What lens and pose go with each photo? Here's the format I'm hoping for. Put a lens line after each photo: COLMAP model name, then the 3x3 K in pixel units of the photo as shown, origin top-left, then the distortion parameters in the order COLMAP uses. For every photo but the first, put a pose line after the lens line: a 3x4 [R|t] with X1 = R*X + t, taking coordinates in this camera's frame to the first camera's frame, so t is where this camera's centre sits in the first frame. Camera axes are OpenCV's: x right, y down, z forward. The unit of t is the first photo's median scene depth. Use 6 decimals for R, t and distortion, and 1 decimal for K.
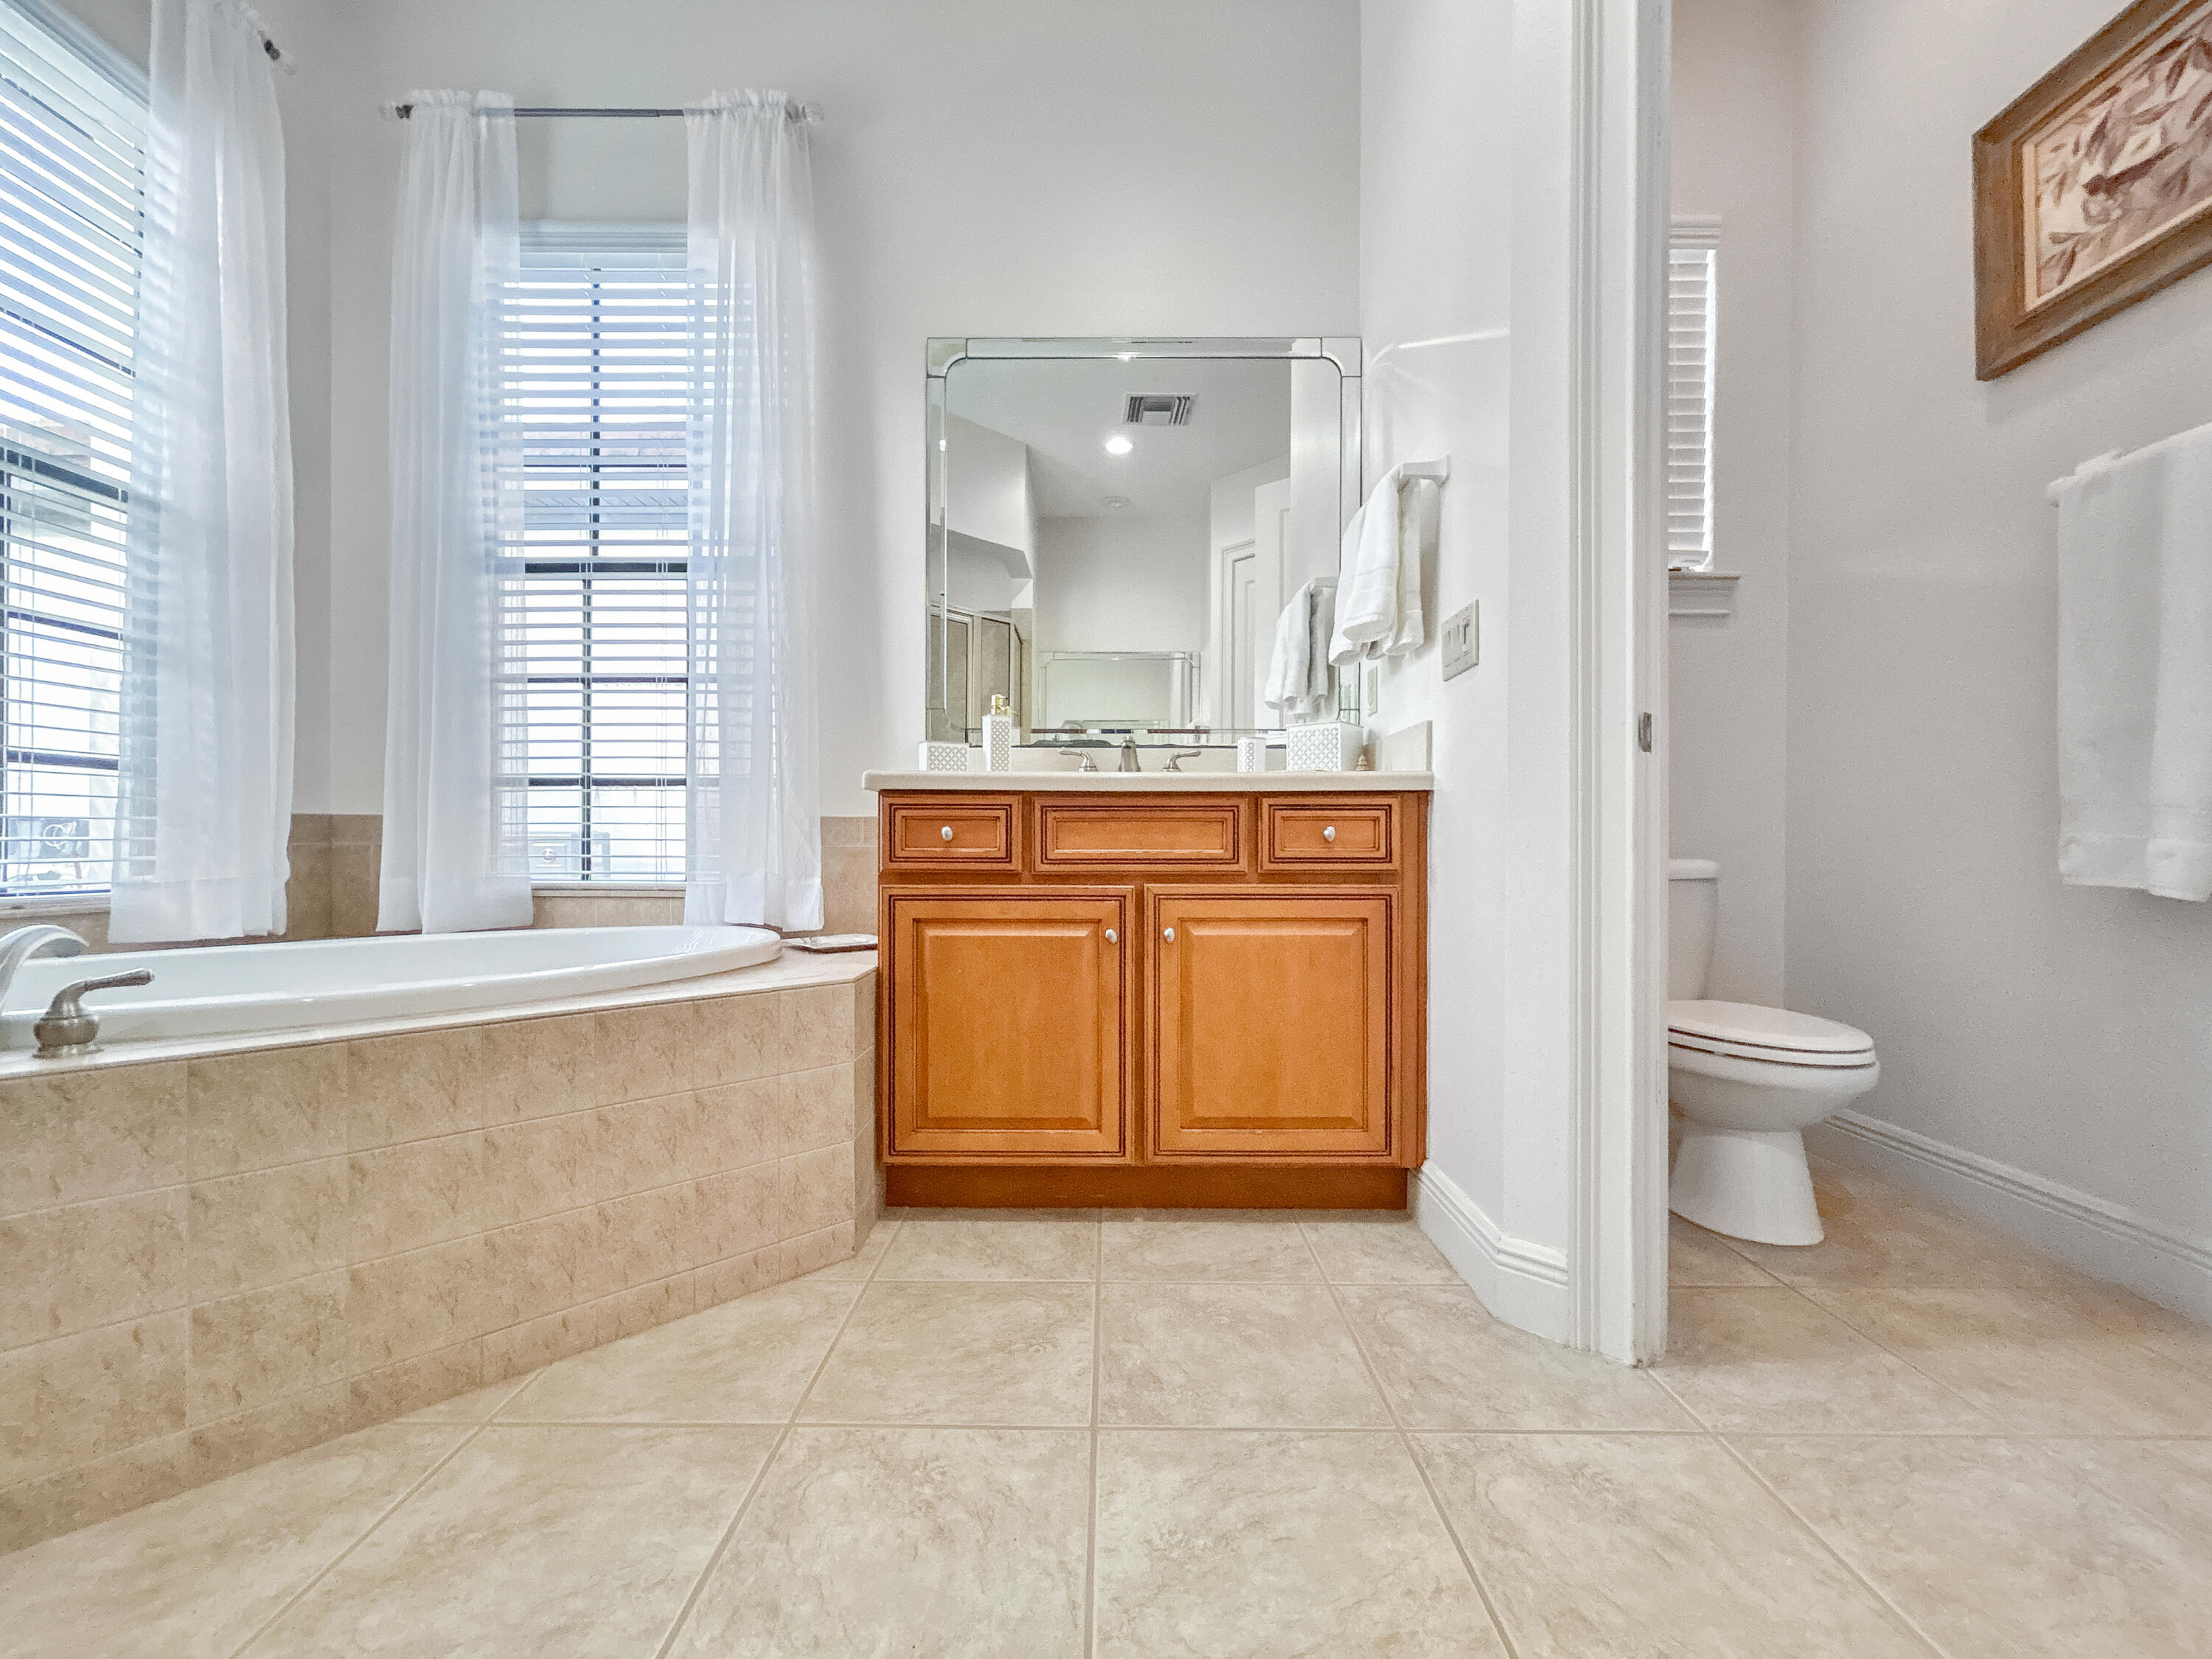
lens RADIAL K [[918.4, 0, 1106.2], [0, 918.4, 837.4], [0, 0, 1]] dist [-0.000343, -0.000077]
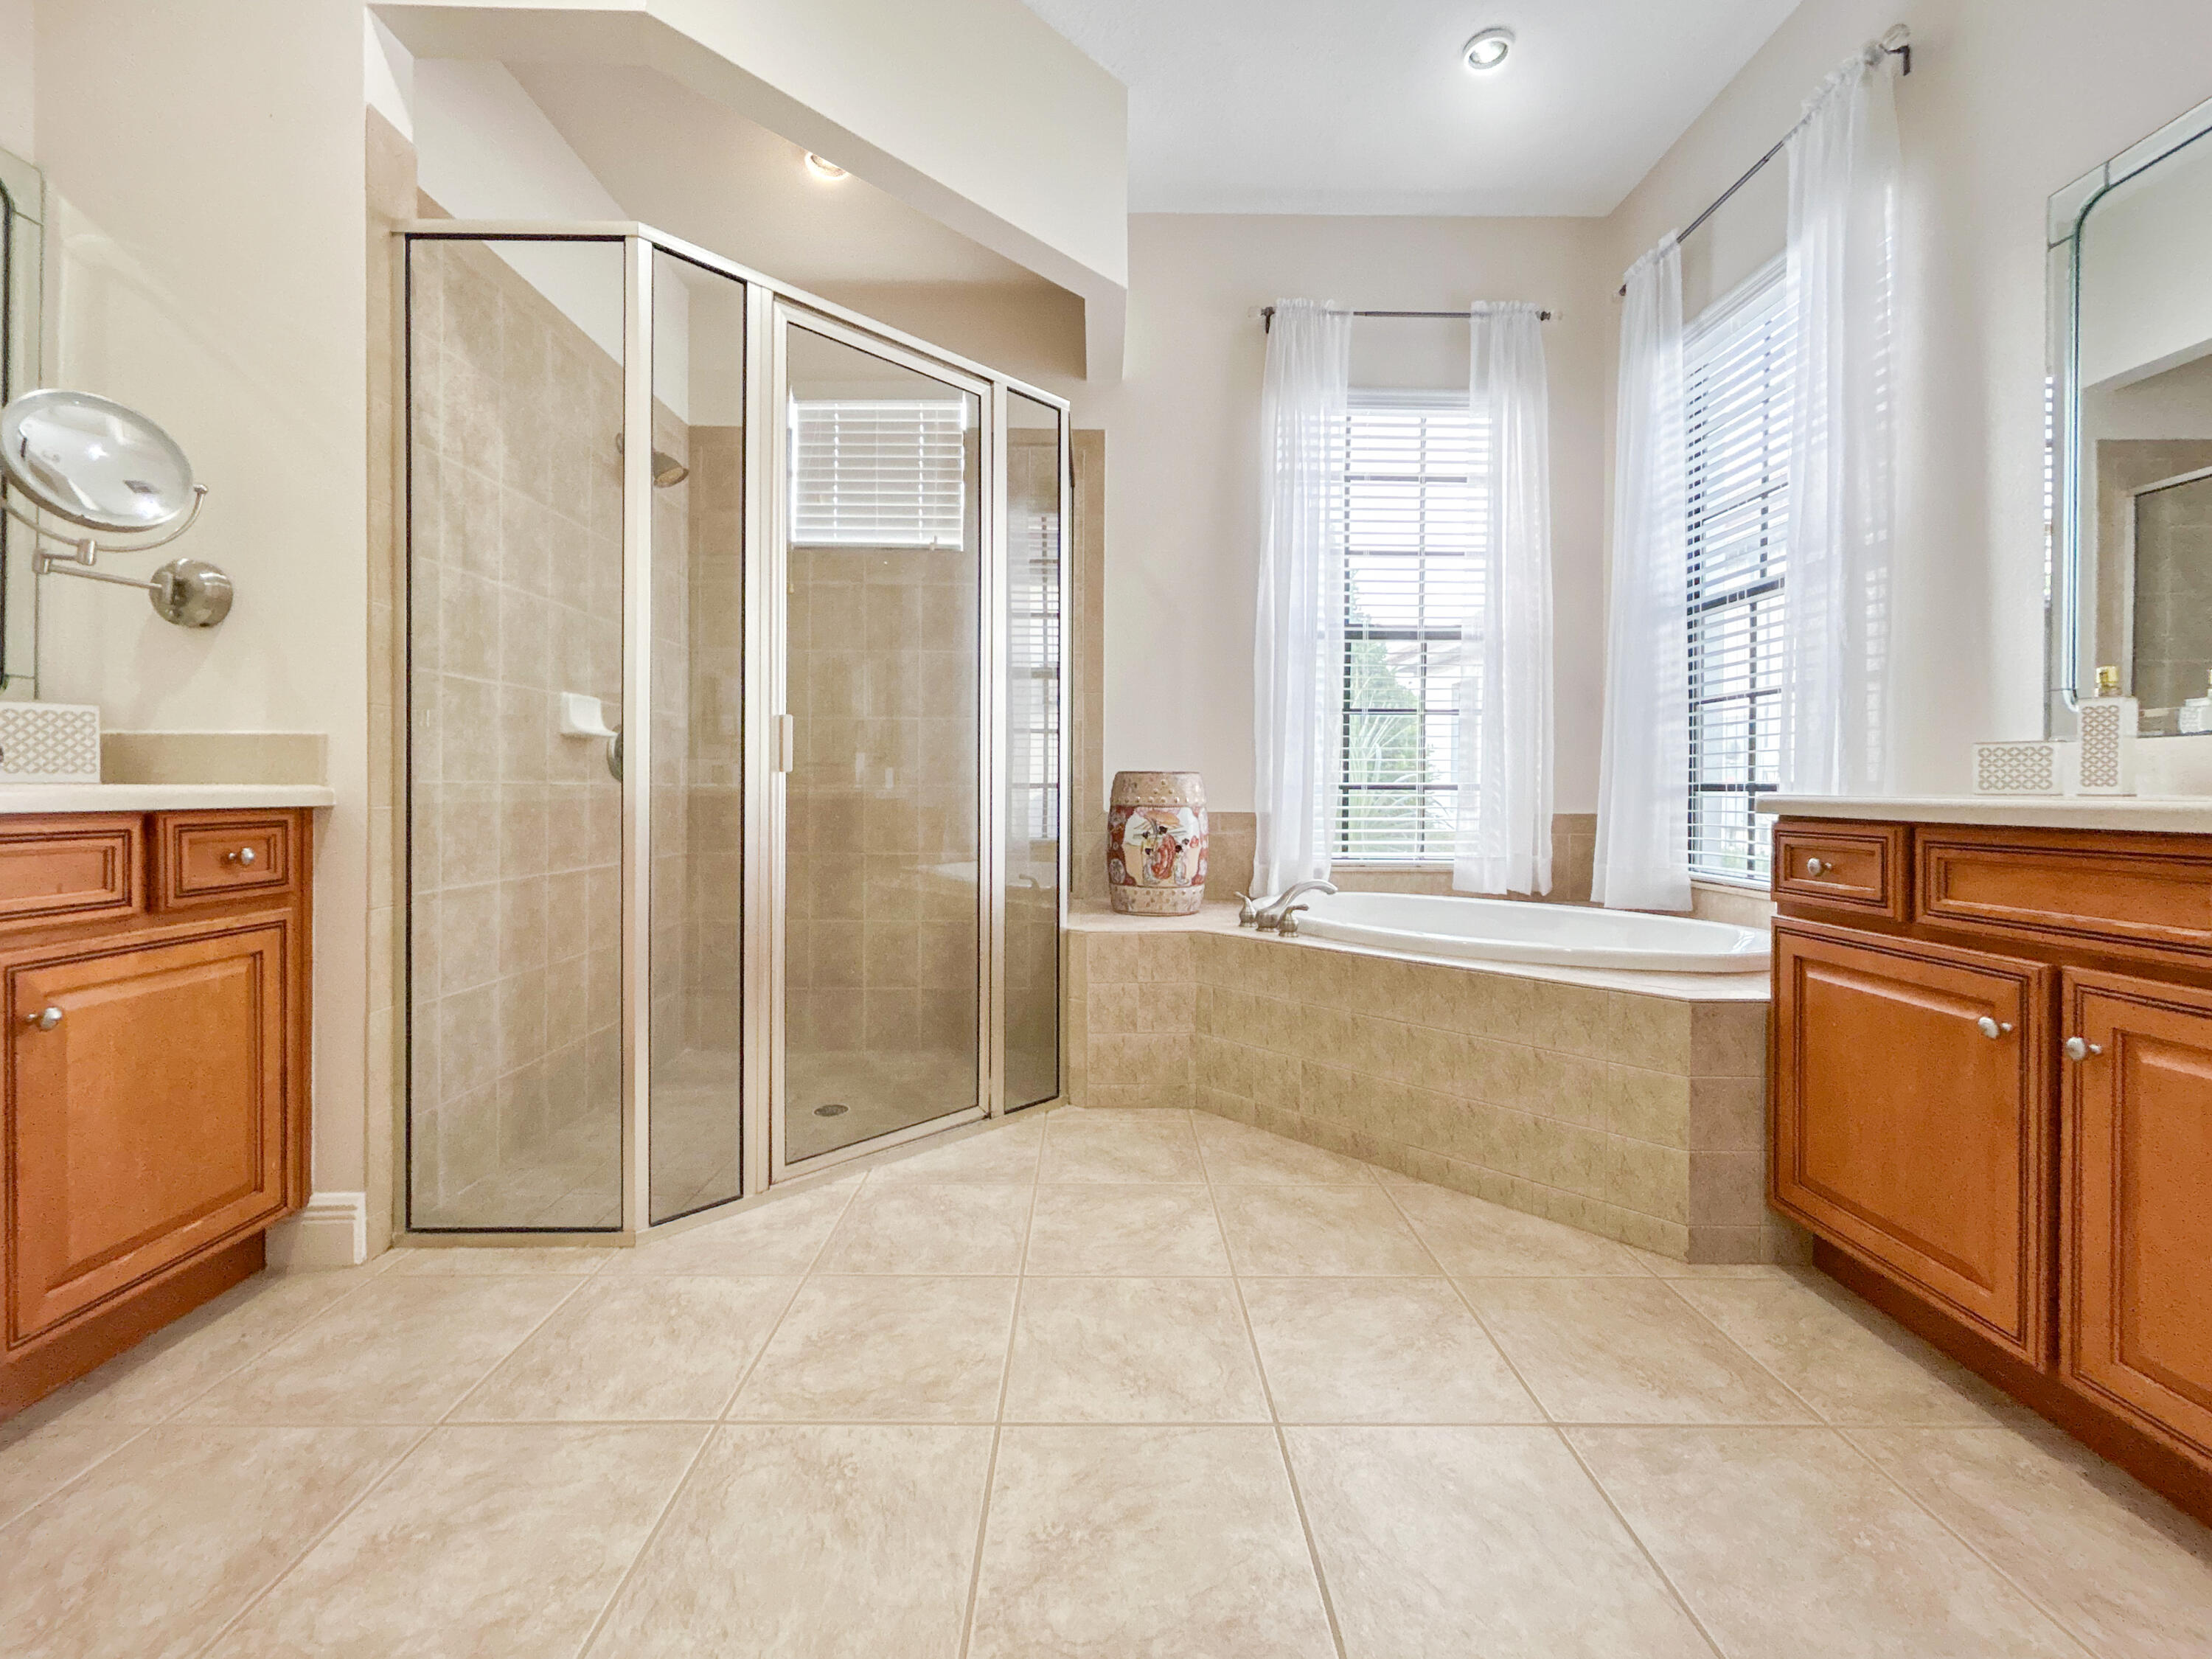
lens RADIAL K [[921.8, 0, 1102.7], [0, 921.8, 766.6], [0, 0, 1]] dist [-0.000812, 0.000374]
pose [[0.011857, -0.025980, -0.999592, 0.721758], [0.002452, 0.999660, -0.025953, -0.080198], [0.999927, -0.002144, 0.011917, 0.288272]]
